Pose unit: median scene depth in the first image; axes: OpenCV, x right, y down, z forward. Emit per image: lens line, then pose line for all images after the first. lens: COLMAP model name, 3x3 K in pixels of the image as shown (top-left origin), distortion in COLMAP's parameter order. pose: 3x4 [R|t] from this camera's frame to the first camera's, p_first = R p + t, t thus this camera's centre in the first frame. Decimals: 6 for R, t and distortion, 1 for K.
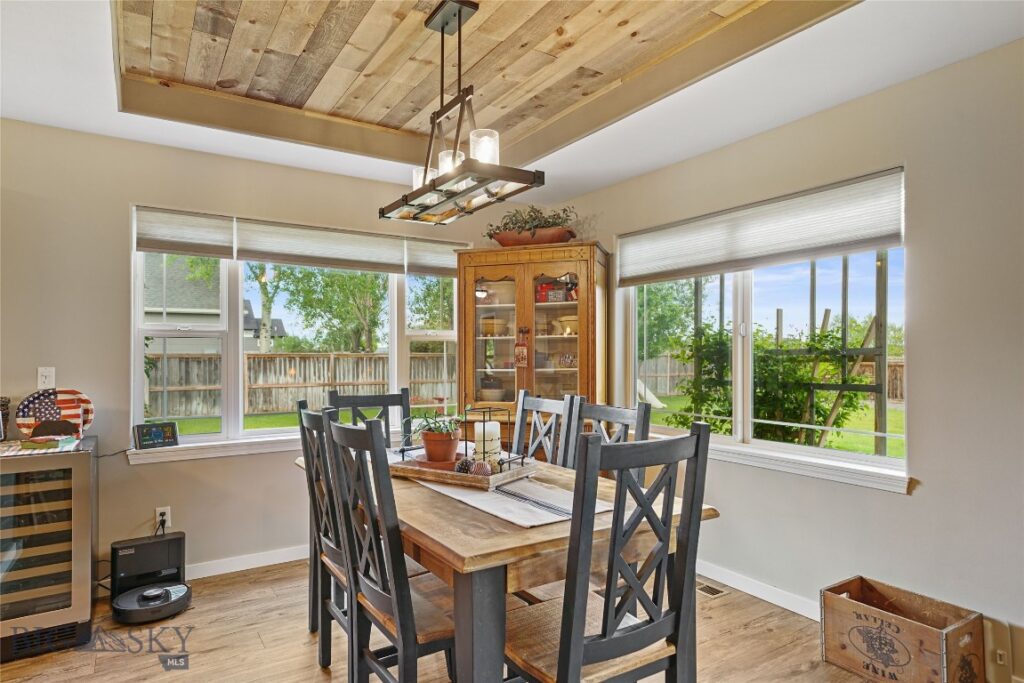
lens RADIAL K [[594.4, 0, 509.4], [0, 594.4, 356.6], [0, 0, 1]] dist [0.017482, 0.000110]
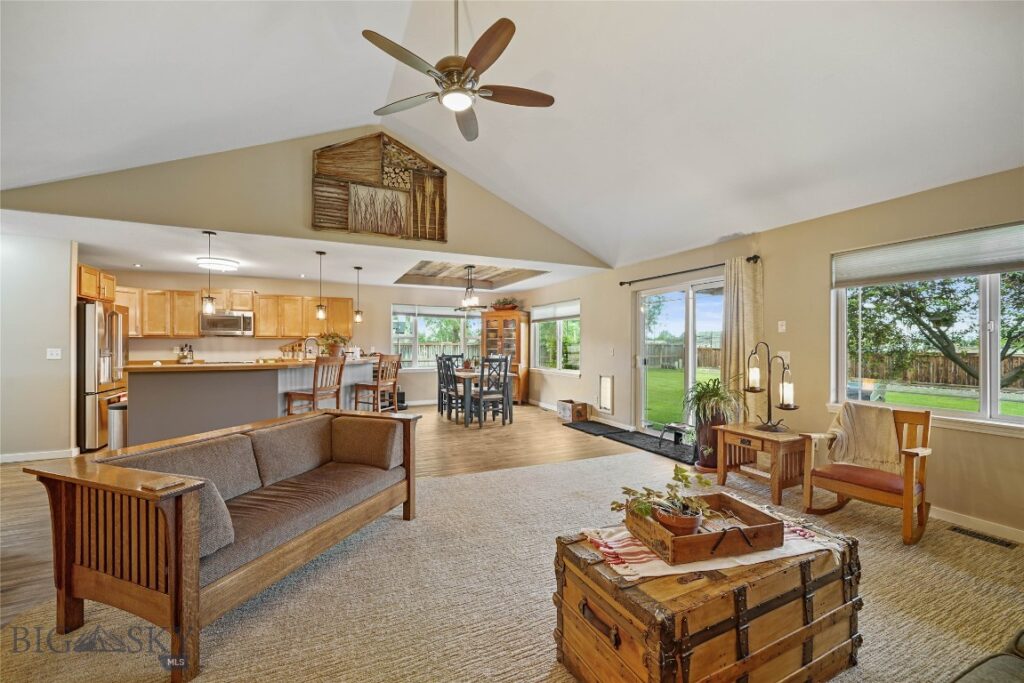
lens RADIAL K [[405.2, 0, 504.7], [0, 405.2, 344.0], [0, 0, 1]] dist [-0.000810, 0.000011]
pose [[0.991108, 0.004820, -0.132973, 0.396210], [-0.005259, 0.999982, -0.002945, 0.002602], [0.132957, 0.003618, 0.991115, -1.379165]]
